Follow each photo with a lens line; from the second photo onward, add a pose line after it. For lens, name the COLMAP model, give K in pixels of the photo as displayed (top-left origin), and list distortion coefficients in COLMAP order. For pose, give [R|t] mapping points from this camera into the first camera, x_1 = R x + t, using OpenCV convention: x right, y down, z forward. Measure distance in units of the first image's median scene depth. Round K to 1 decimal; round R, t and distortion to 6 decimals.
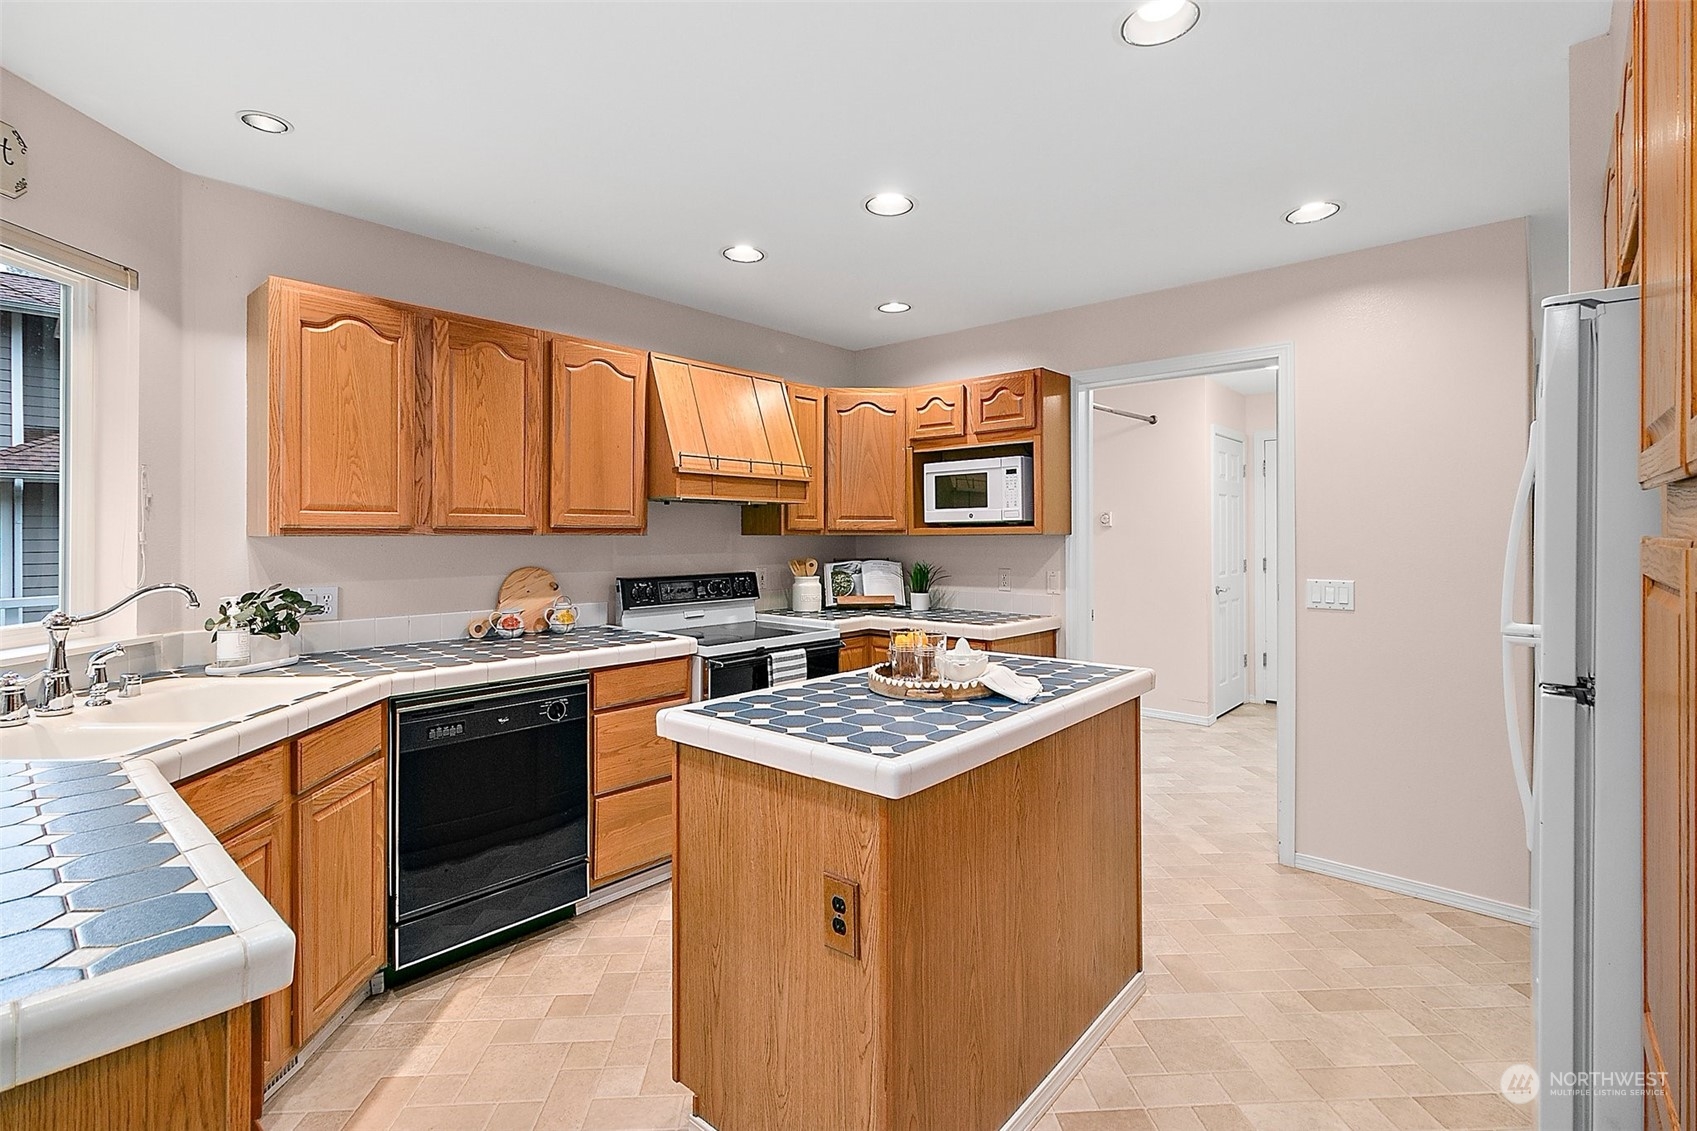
lens RADIAL K [[775.3, 0, 849.6], [0, 775.3, 530.1], [0, 0, 1]] dist [0.002537, 0.000379]
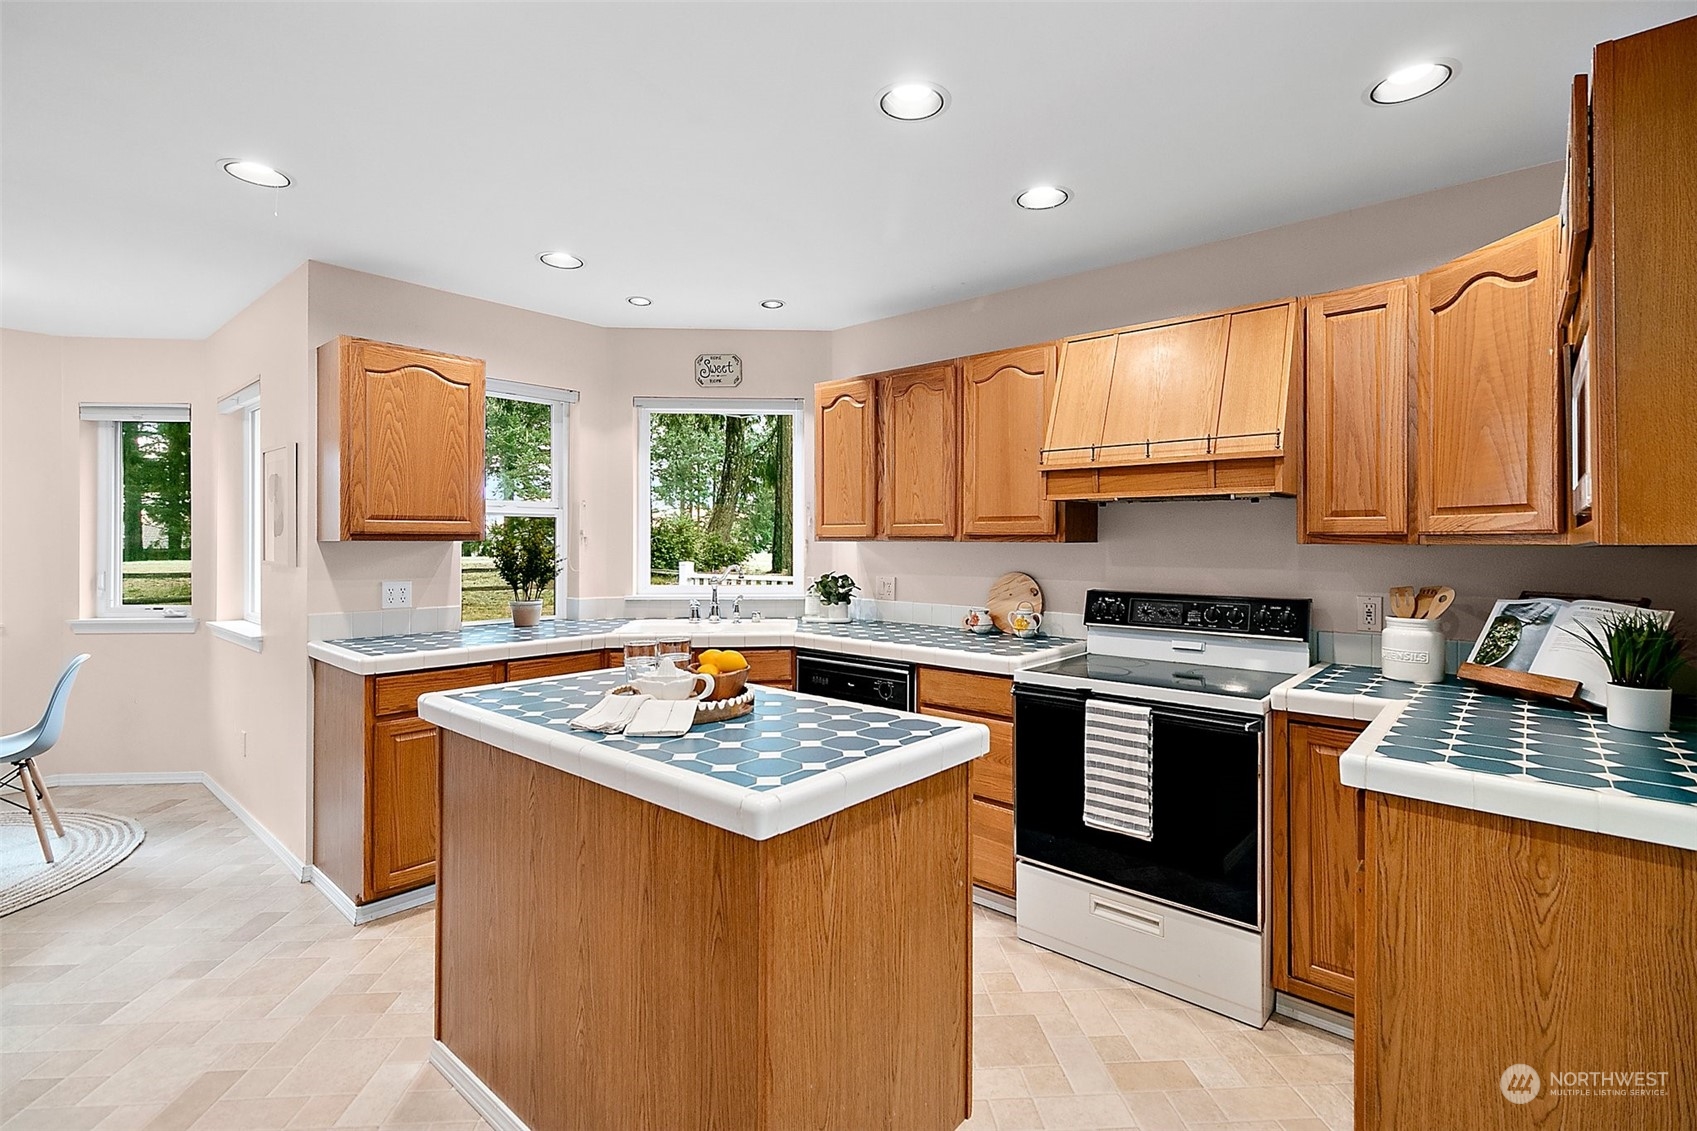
lens RADIAL K [[785.3, 0, 846.3], [0, 785.3, 537.9], [0, 0, 1]] dist [0.000348, -0.000601]
pose [[0.005523, -0.003301, -0.999979, 0.679962], [0.001351, 0.999994, -0.003293, 0.004274], [0.999984, -0.001333, 0.005527, 0.779426]]
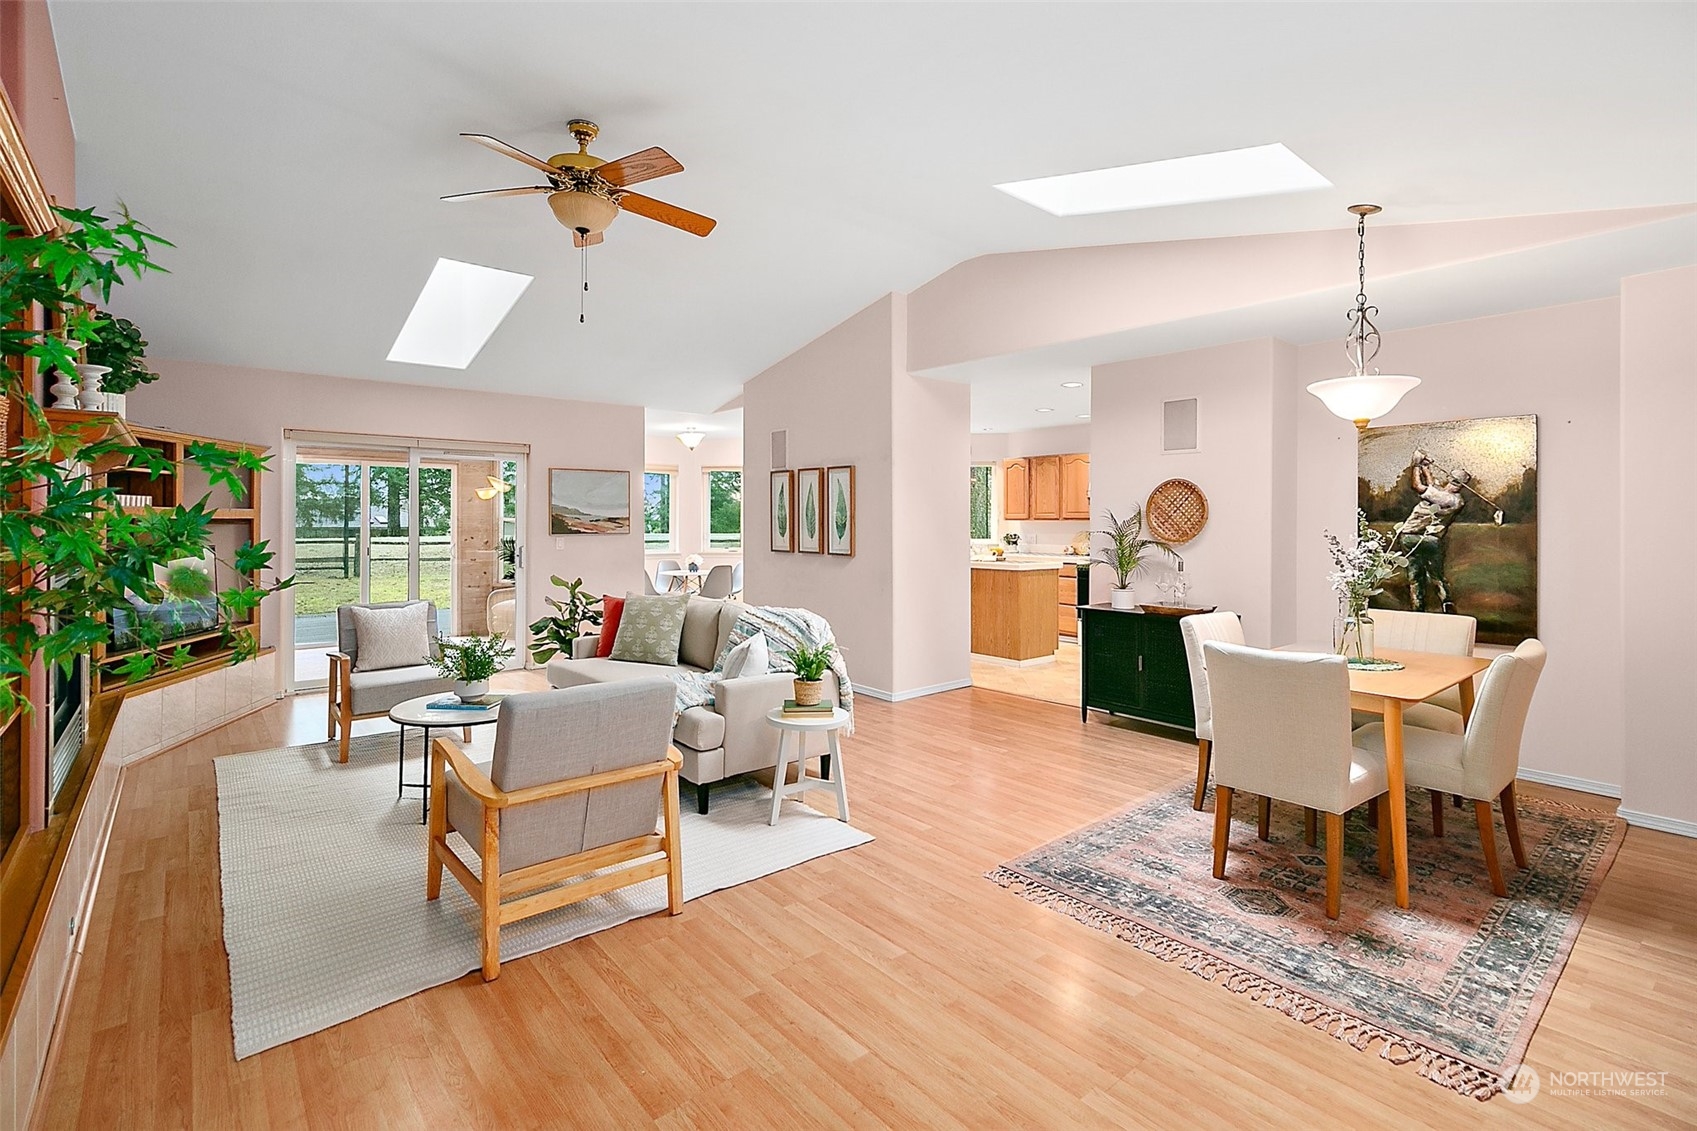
lens RADIAL K [[797.3, 0, 836.6], [0, 797.3, 527.3], [0, 0, 1]] dist [-0.001116, -0.000266]
pose [[-0.158289, 0.008153, -0.987359, 2.669682], [0.003190, 0.999965, 0.007745, 0.006538], [0.987388, -0.001923, -0.158309, 0.584372]]
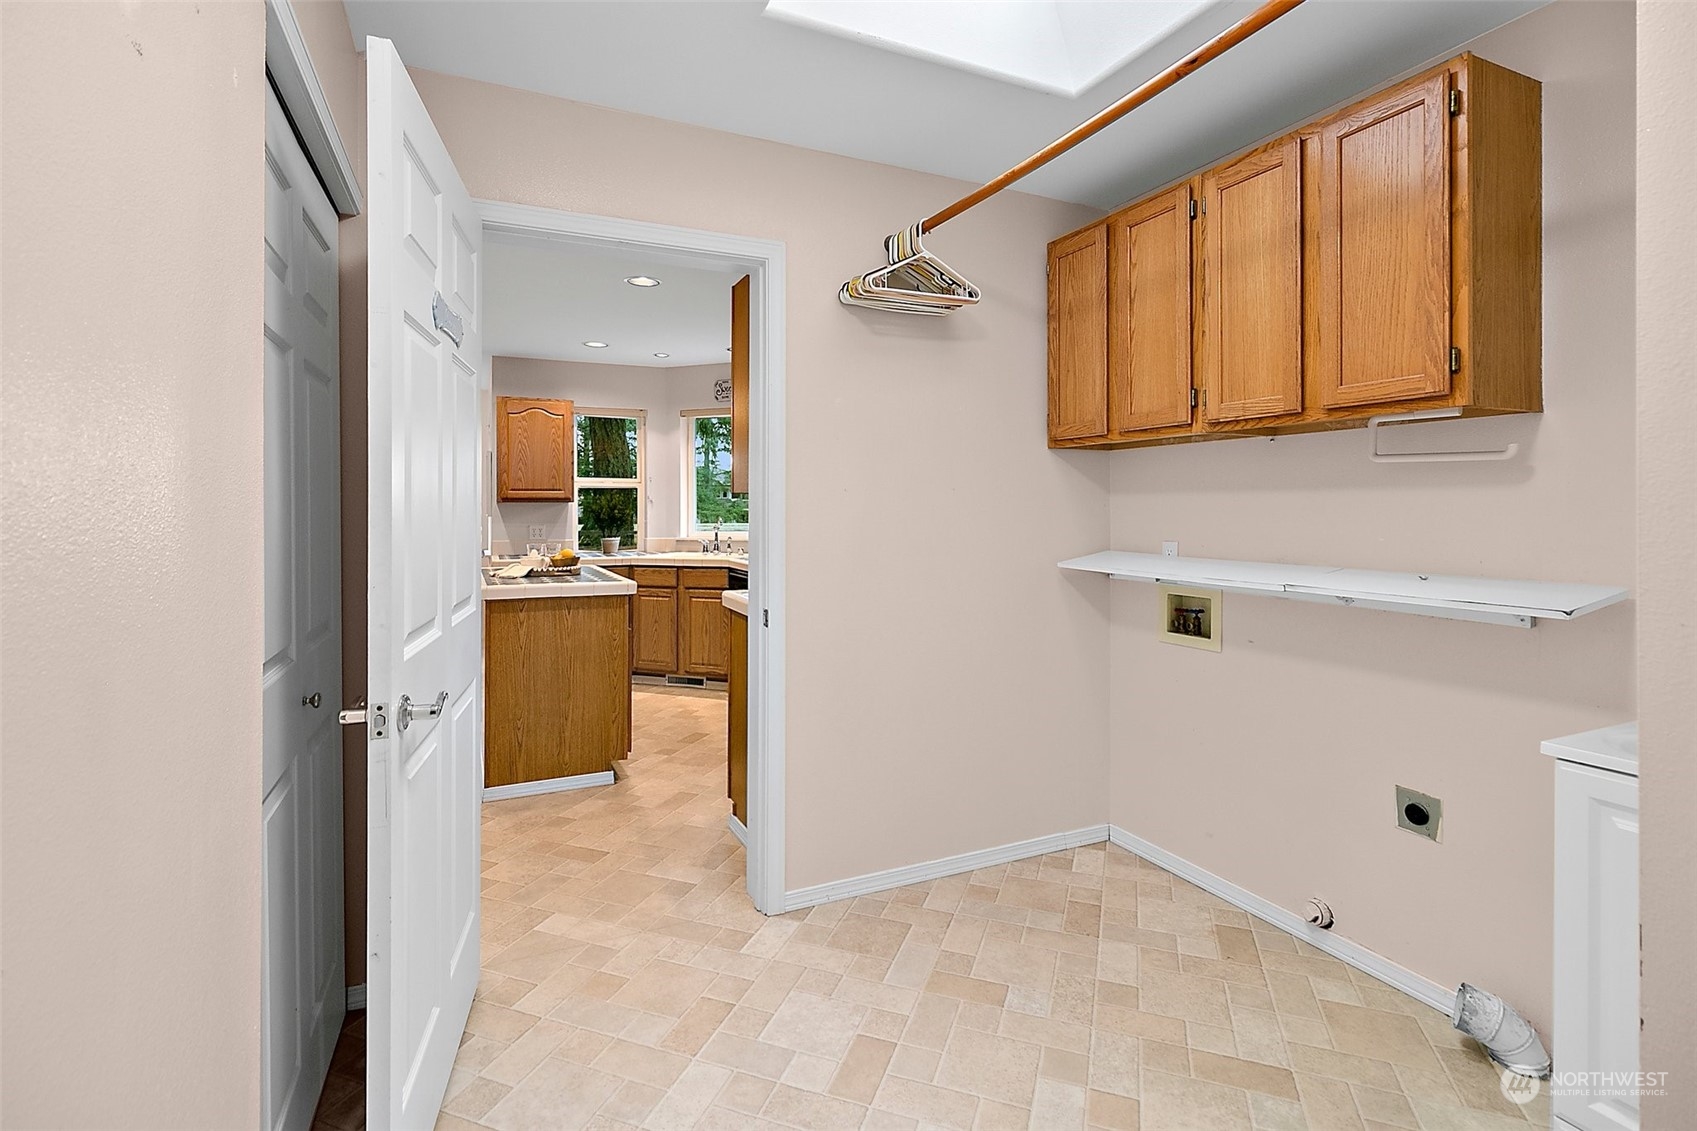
lens RADIAL K [[812.0, 0, 846.1], [0, 812.0, 510.1], [0, 0, 1]] dist [-0.000528, -0.000166]
pose [[-0.406851, -0.000366, -0.913494, 1.131248], [0.005684, 0.999980, -0.002932, 0.032407], [0.913477, -0.006385, -0.406841, 1.693503]]
